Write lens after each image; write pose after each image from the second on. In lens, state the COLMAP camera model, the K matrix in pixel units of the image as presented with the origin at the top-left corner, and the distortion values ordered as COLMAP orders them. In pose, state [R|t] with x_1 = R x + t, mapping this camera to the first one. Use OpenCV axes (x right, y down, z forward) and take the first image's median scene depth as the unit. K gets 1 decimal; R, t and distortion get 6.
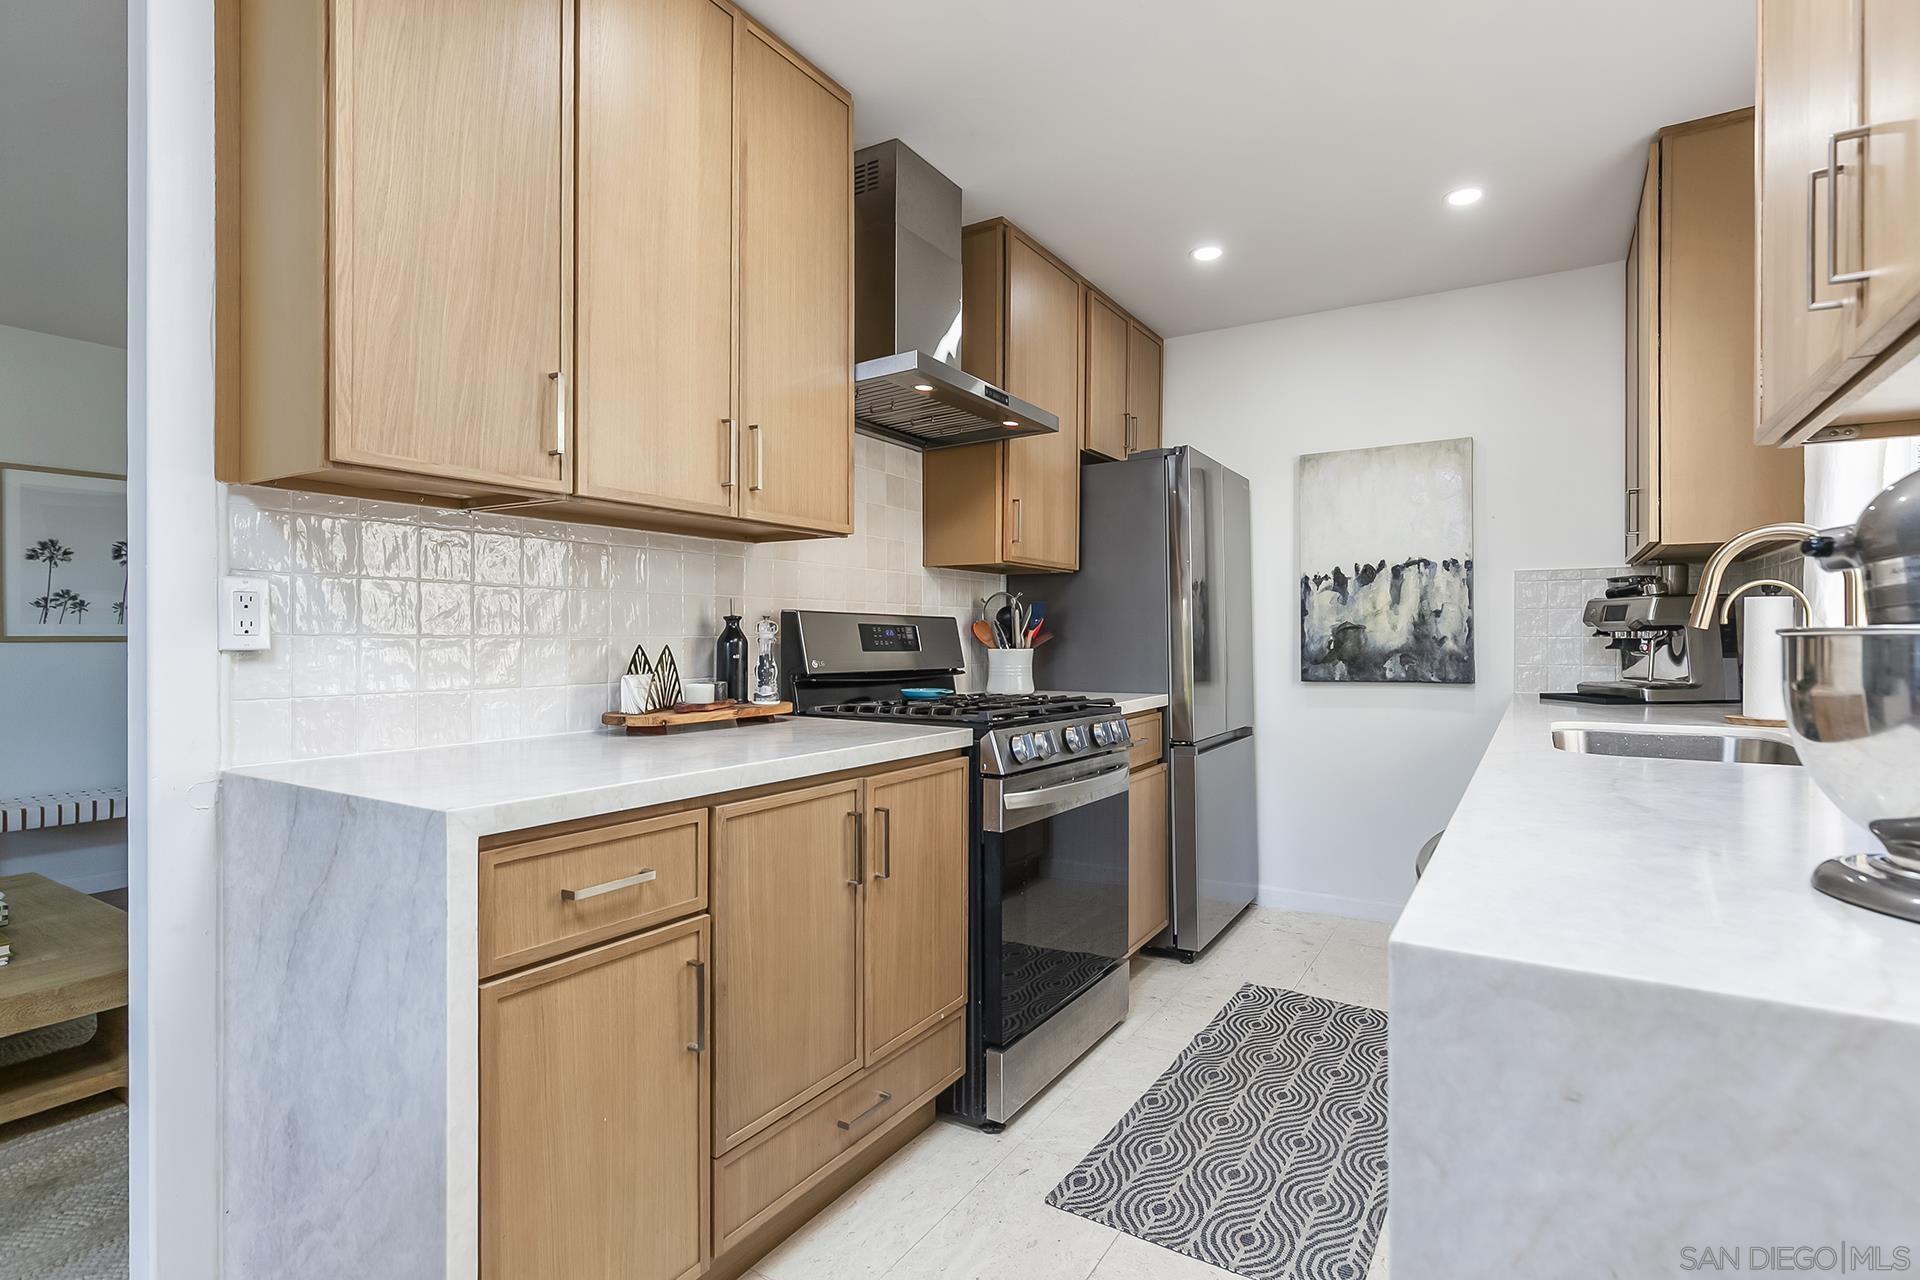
lens RADIAL K [[937.5, 0, 960.0], [0, 937.5, 640.0], [0, 0, 1]] dist [0.000396, -0.000491]
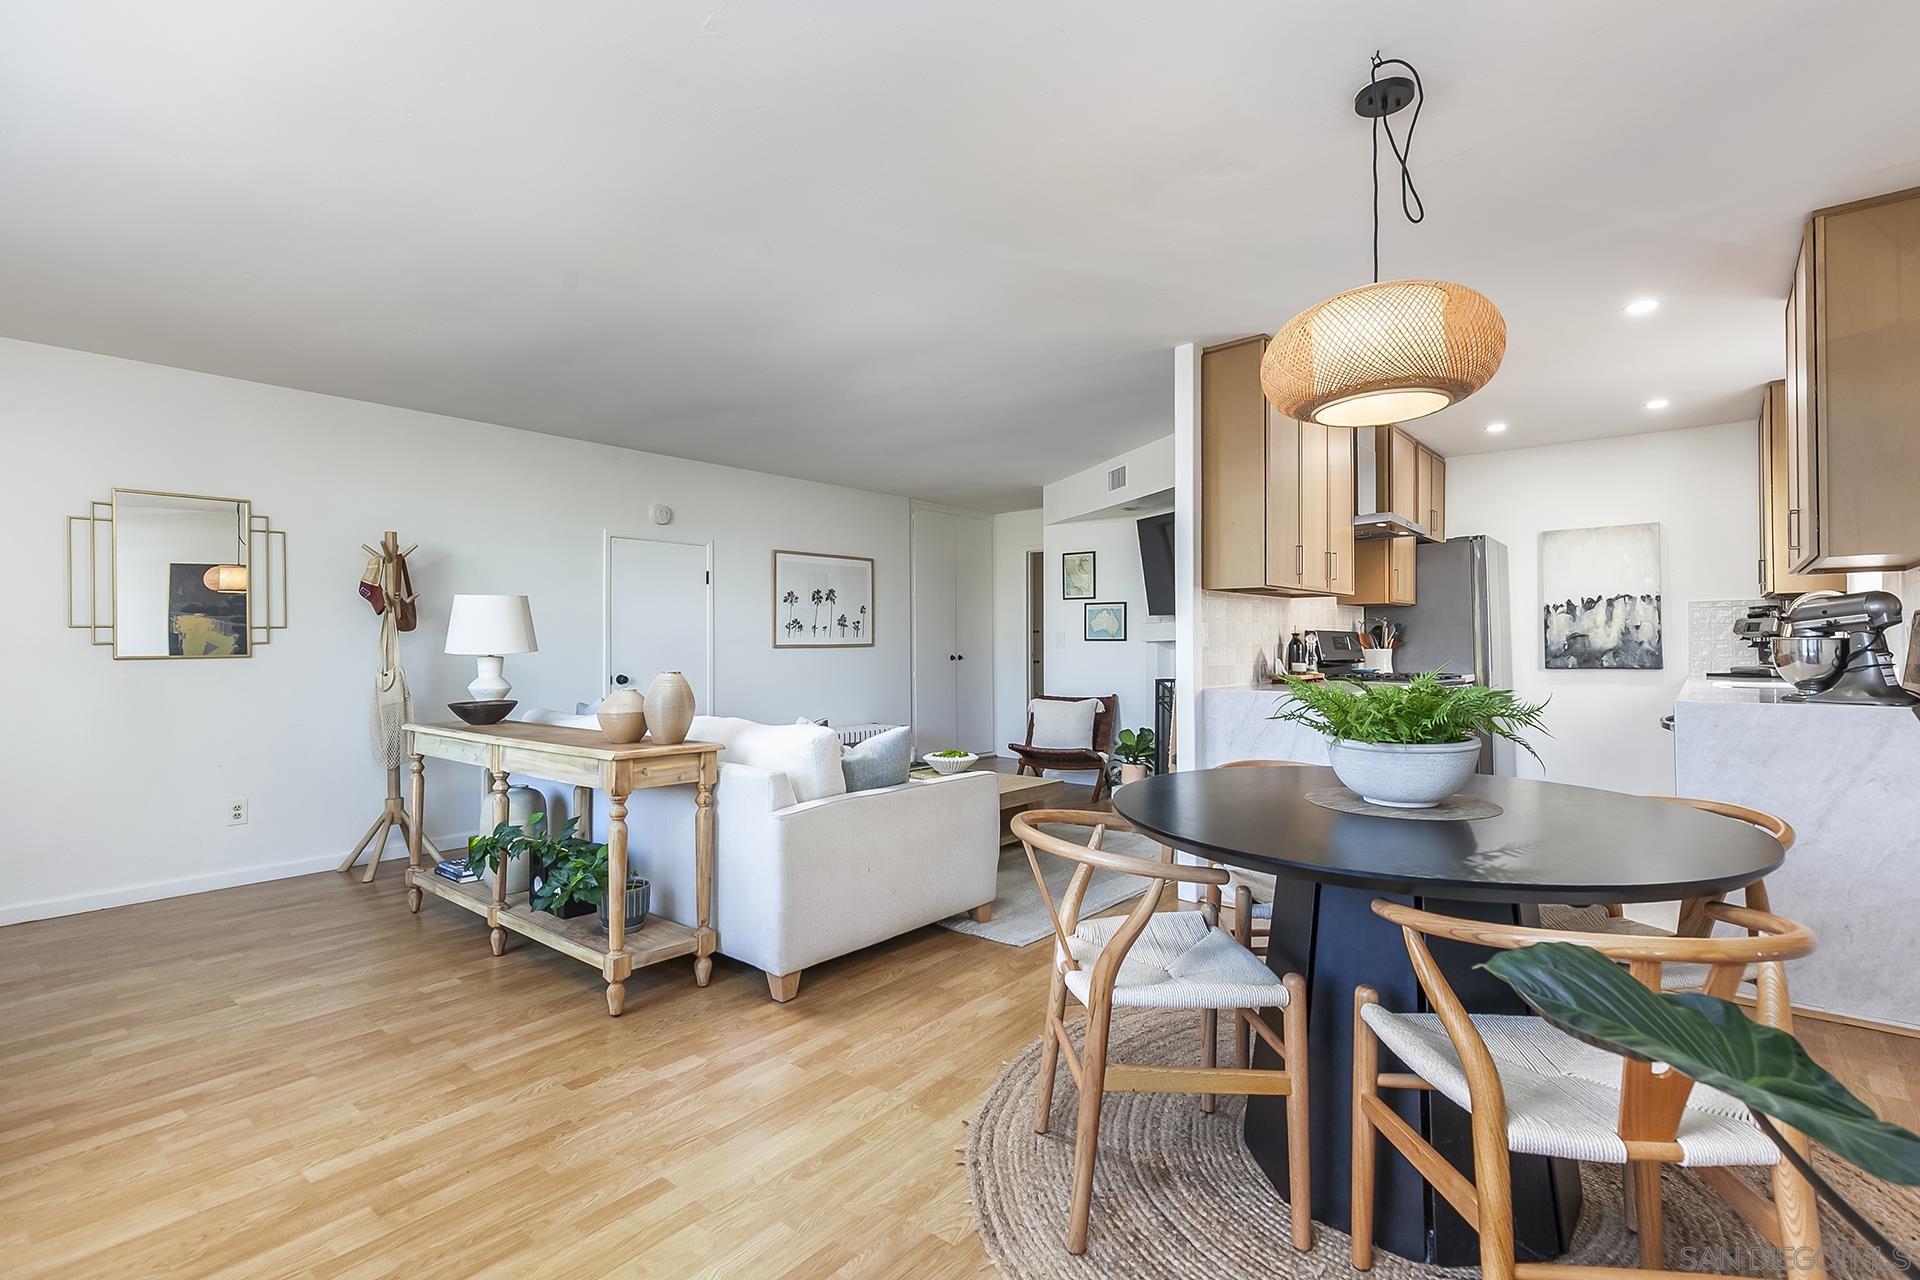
lens RADIAL K [[887.9, 0, 969.3], [0, 887.9, 635.6], [0, 0, 1]] dist [0.005587, 0.000294]
pose [[0.990850, -0.005870, -0.134840, -0.510962], [0.004148, 0.999906, -0.013044, 0.002899], [0.134904, 0.012365, 0.990781, -0.820520]]
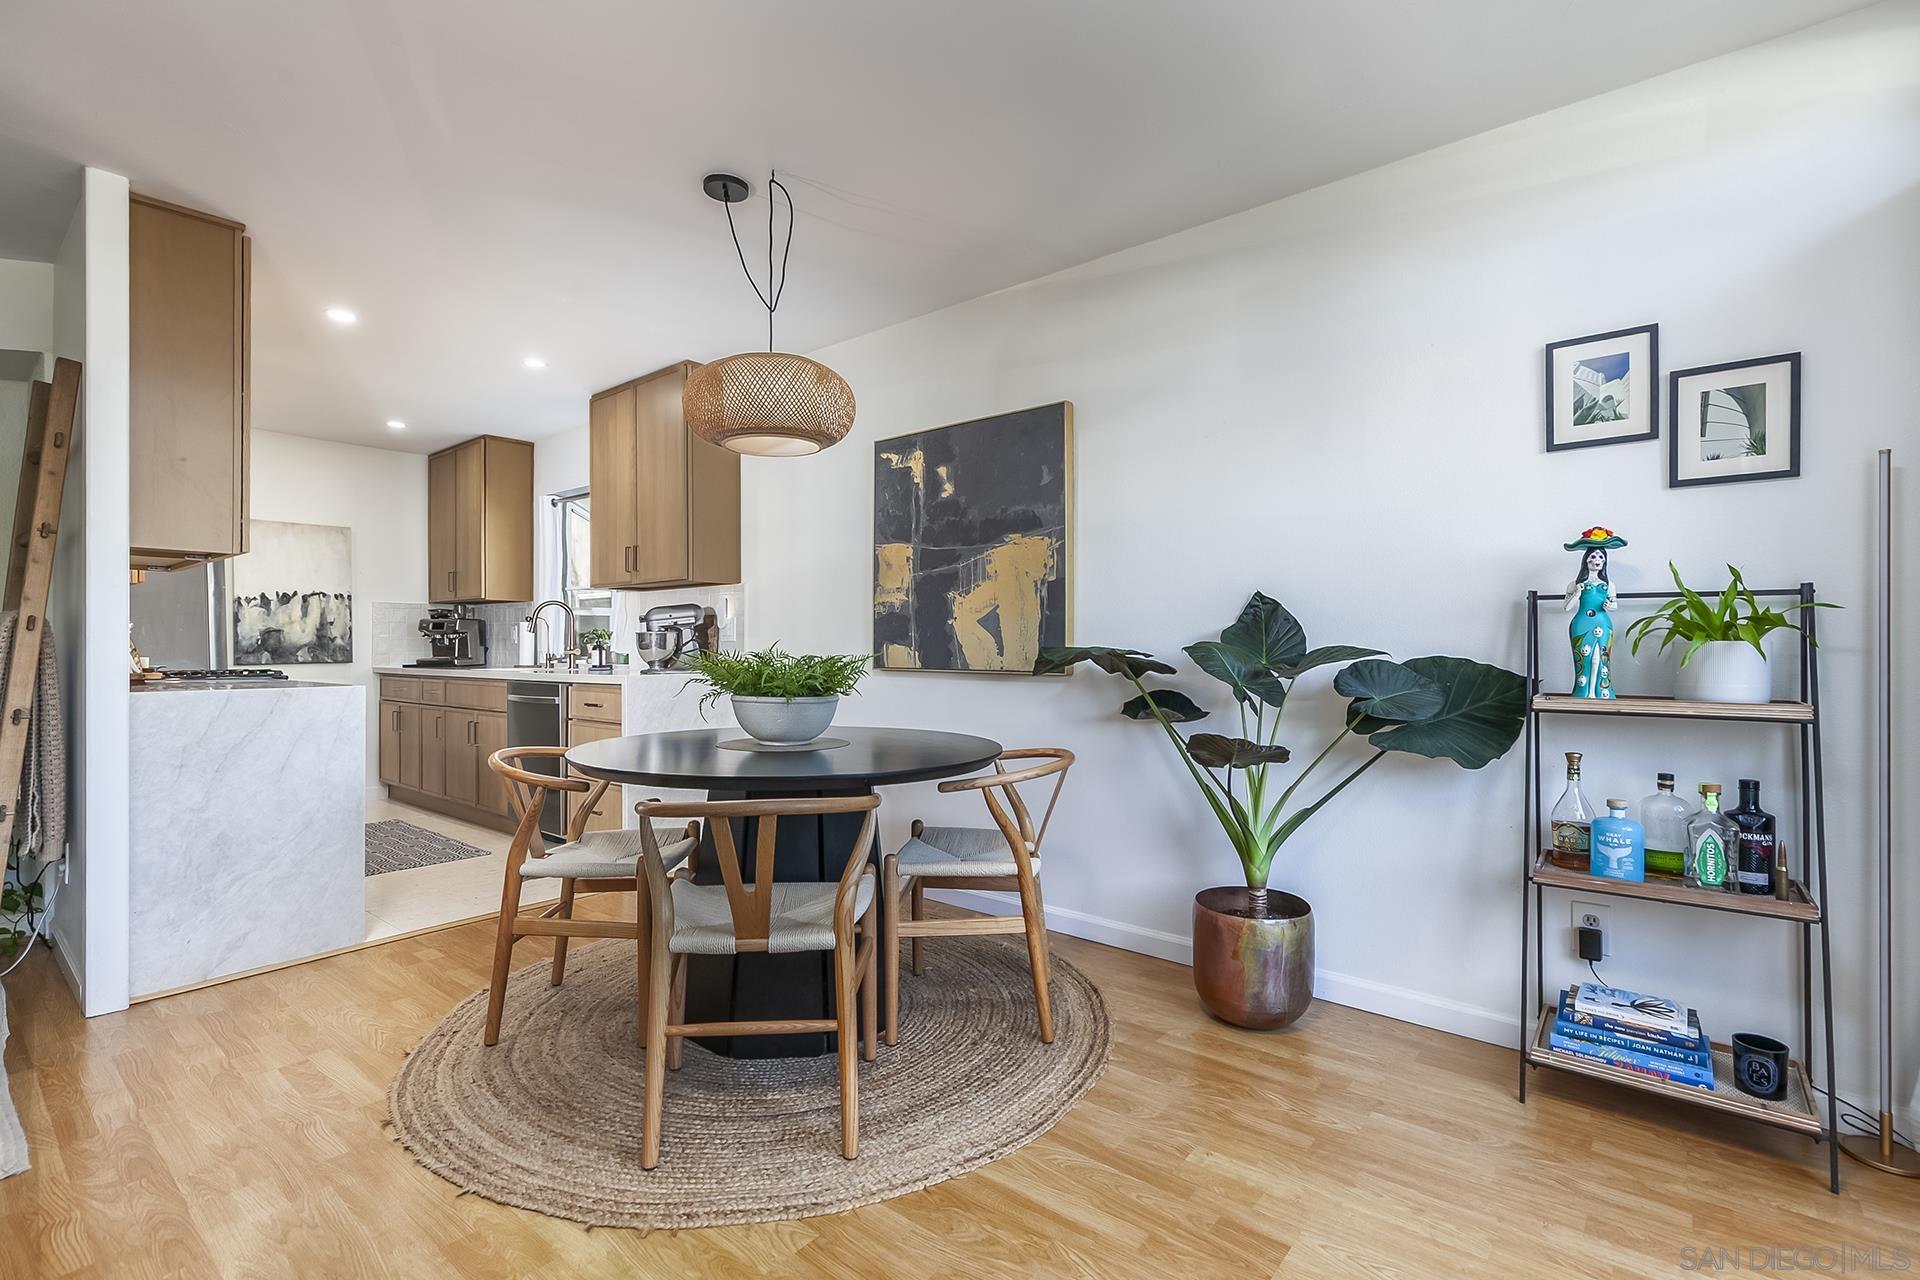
lens RADIAL K [[864.9, 0, 962.9], [0, 864.9, 643.3], [0, 0, 1]] dist [0.013783, -0.005387]
pose [[0.133680, 0.002171, 0.991022, -1.066665], [0.004787, 0.999985, -0.002837, 0.021472], [-0.991013, 0.005123, 0.133668, -0.445205]]
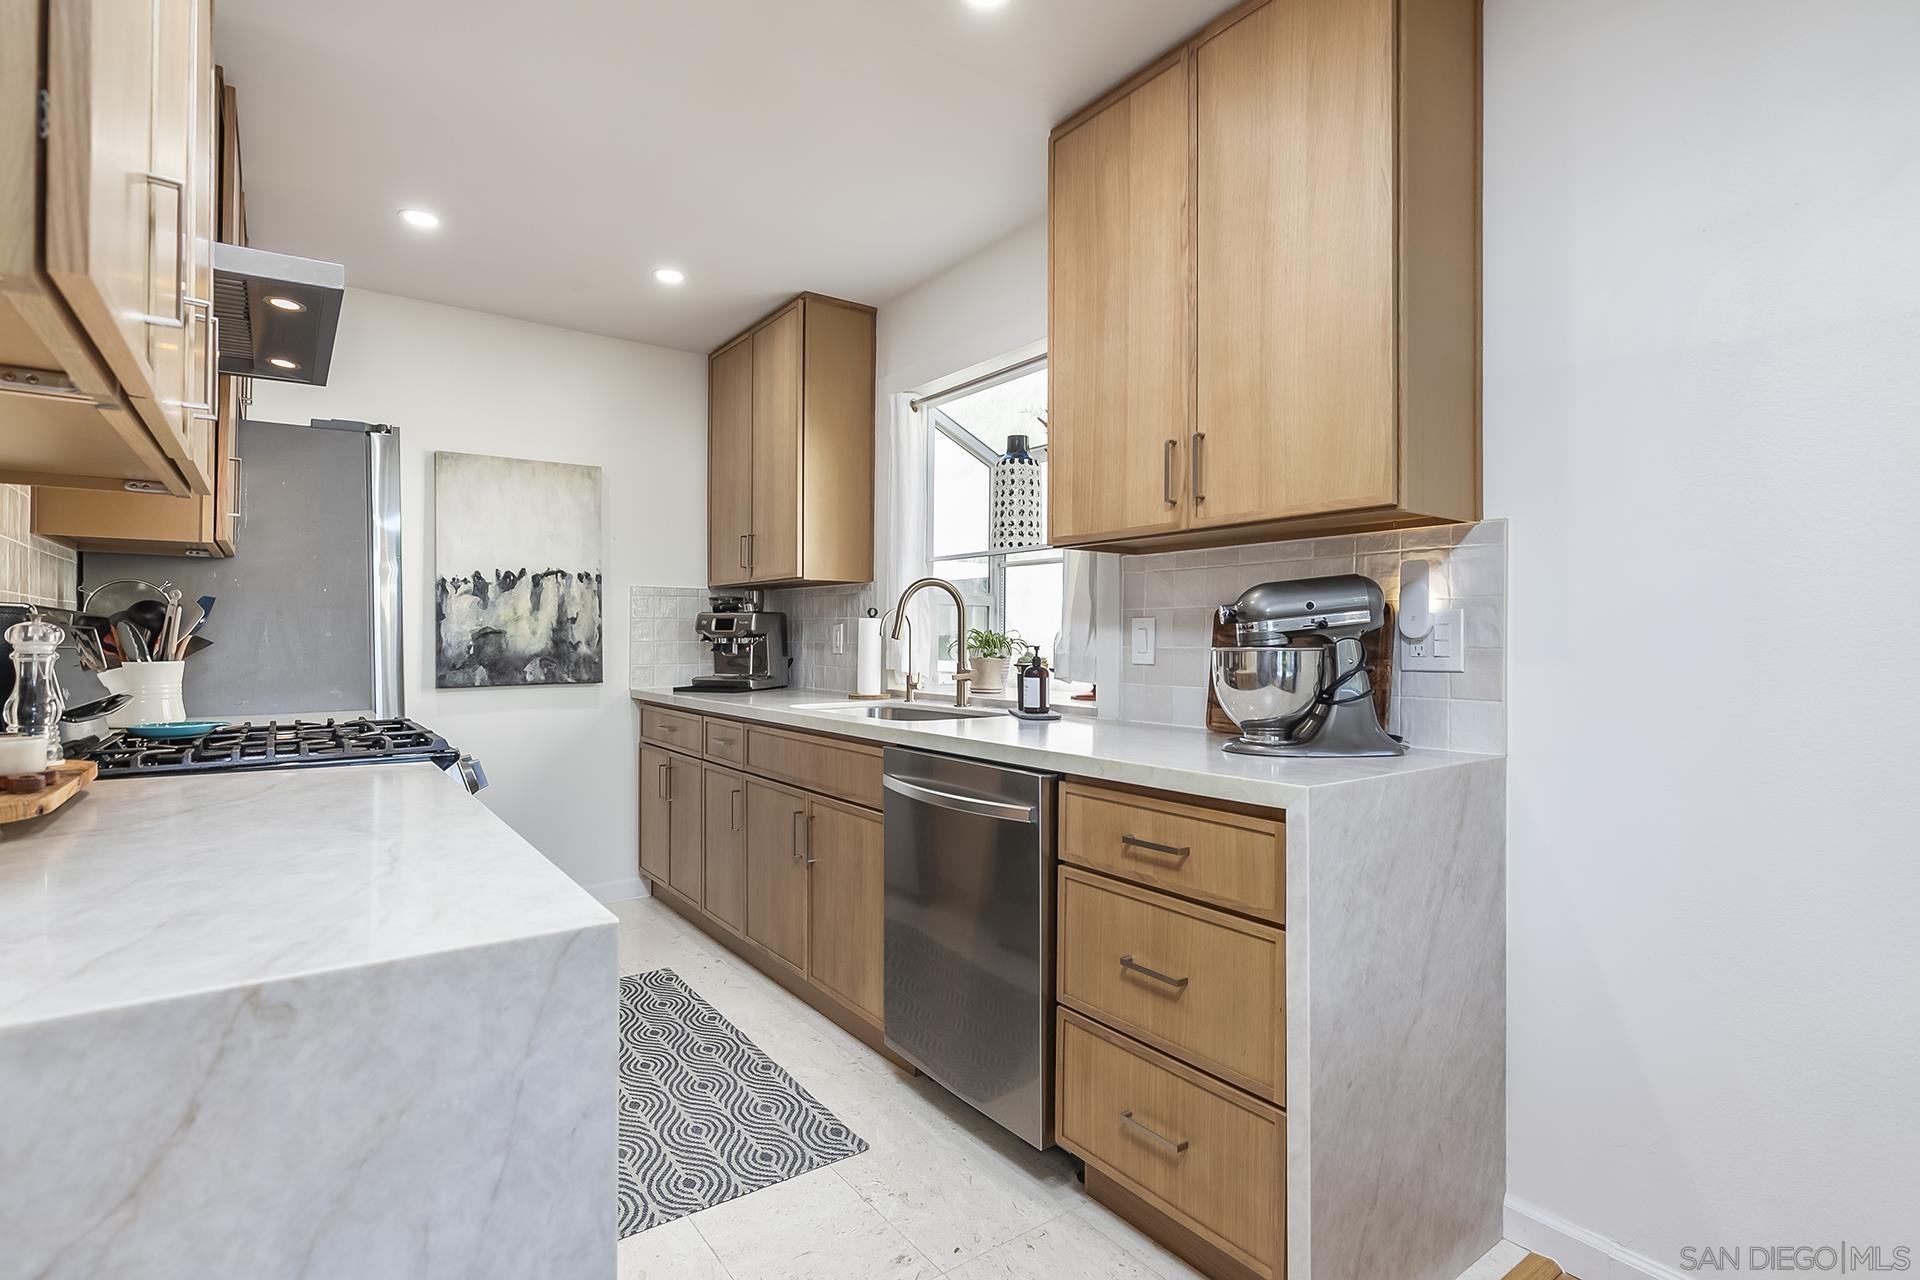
lens RADIAL K [[933.6, 0, 966.6], [0, 933.6, 637.0], [0, 0, 1]] dist [0.000238, -0.000136]
pose [[0.372227, 0.002204, 0.928139, -0.378219], [-0.000921, 0.999998, -0.002005, -0.007924], [-0.928141, -0.000108, 0.372228, 0.178309]]
